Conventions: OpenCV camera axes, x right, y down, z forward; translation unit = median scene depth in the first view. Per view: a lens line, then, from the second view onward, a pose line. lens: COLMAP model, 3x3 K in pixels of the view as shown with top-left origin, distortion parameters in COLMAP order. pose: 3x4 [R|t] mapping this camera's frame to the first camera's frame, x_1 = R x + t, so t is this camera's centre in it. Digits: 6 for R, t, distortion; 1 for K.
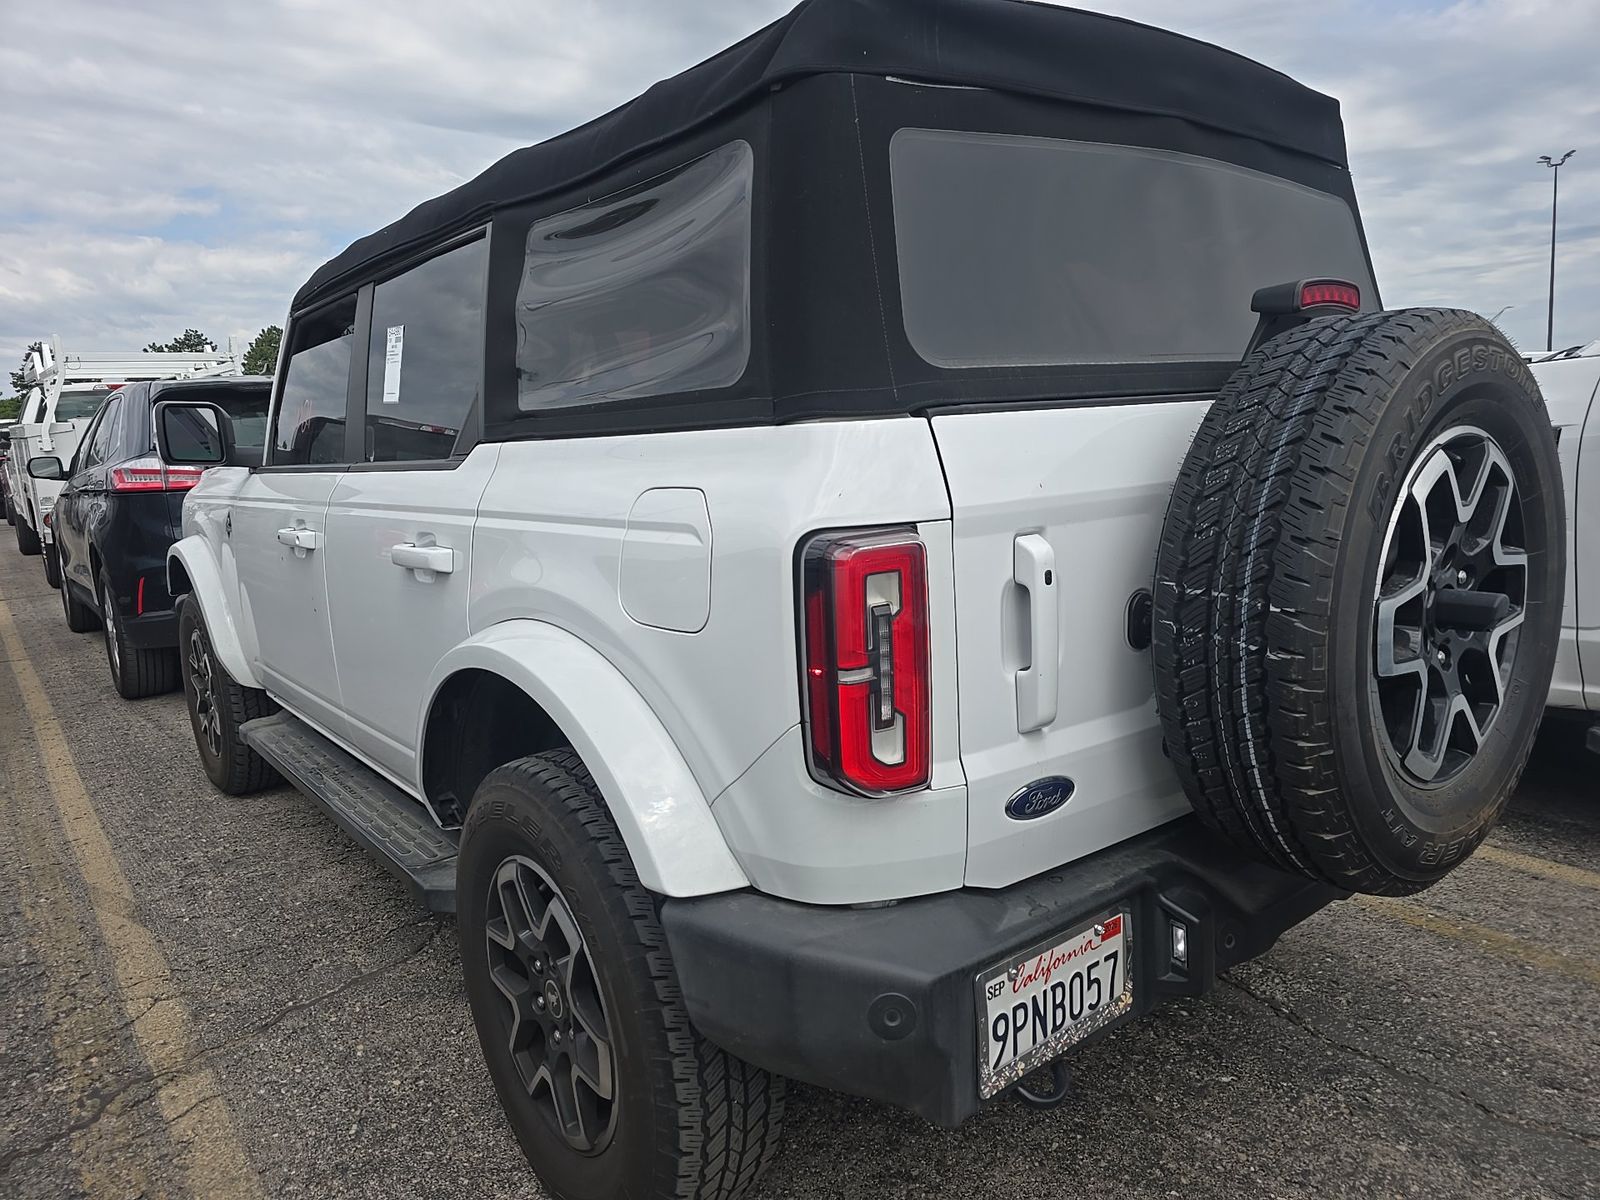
lens RADIAL K [[1088.5, 0, 812.3], [0, 1088.5, 602.5], [0, 0, 1]] dist [0.073450, -0.073412]
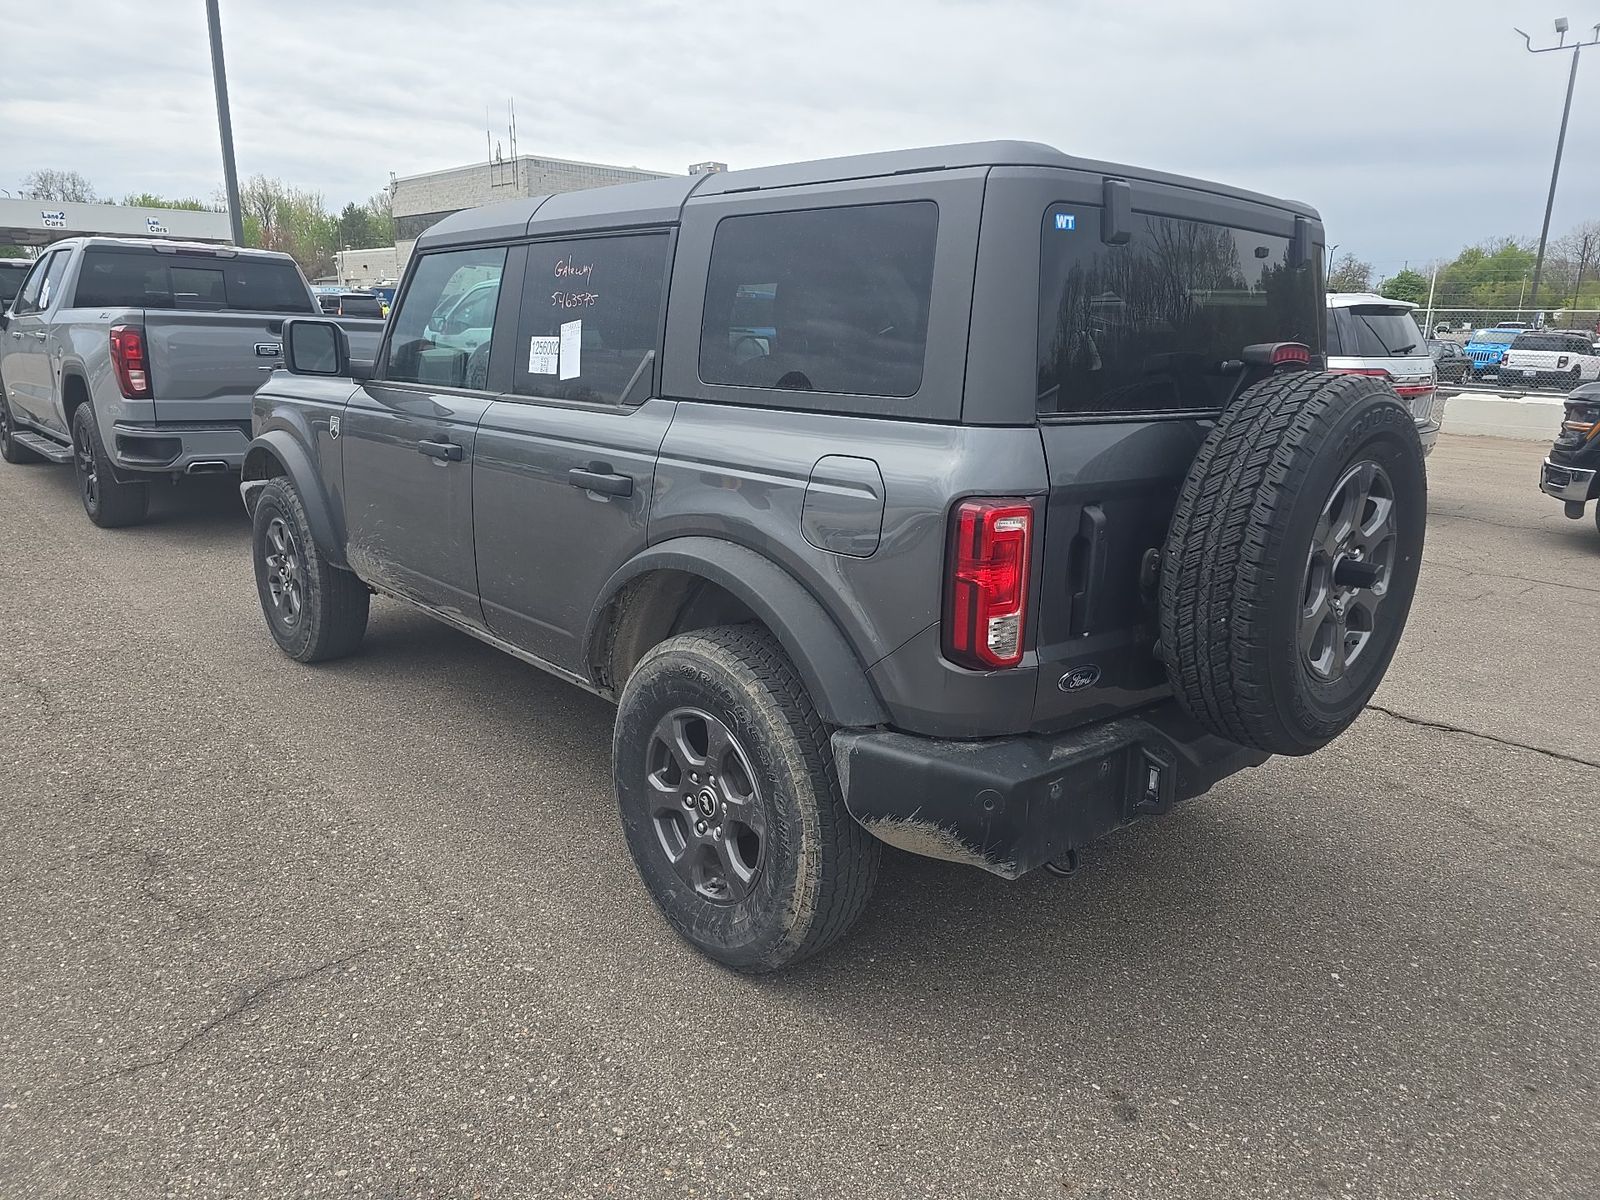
lens RADIAL K [[1088.5, 0, 812.3], [0, 1088.5, 602.5], [0, 0, 1]] dist [0.073450, -0.073412]
pose [[0.996548, 0.053944, 0.063112, -0.272257], [-0.058904, 0.995088, 0.079569, -0.024470], [-0.058510, -0.083012, 0.994829, -0.501603]]
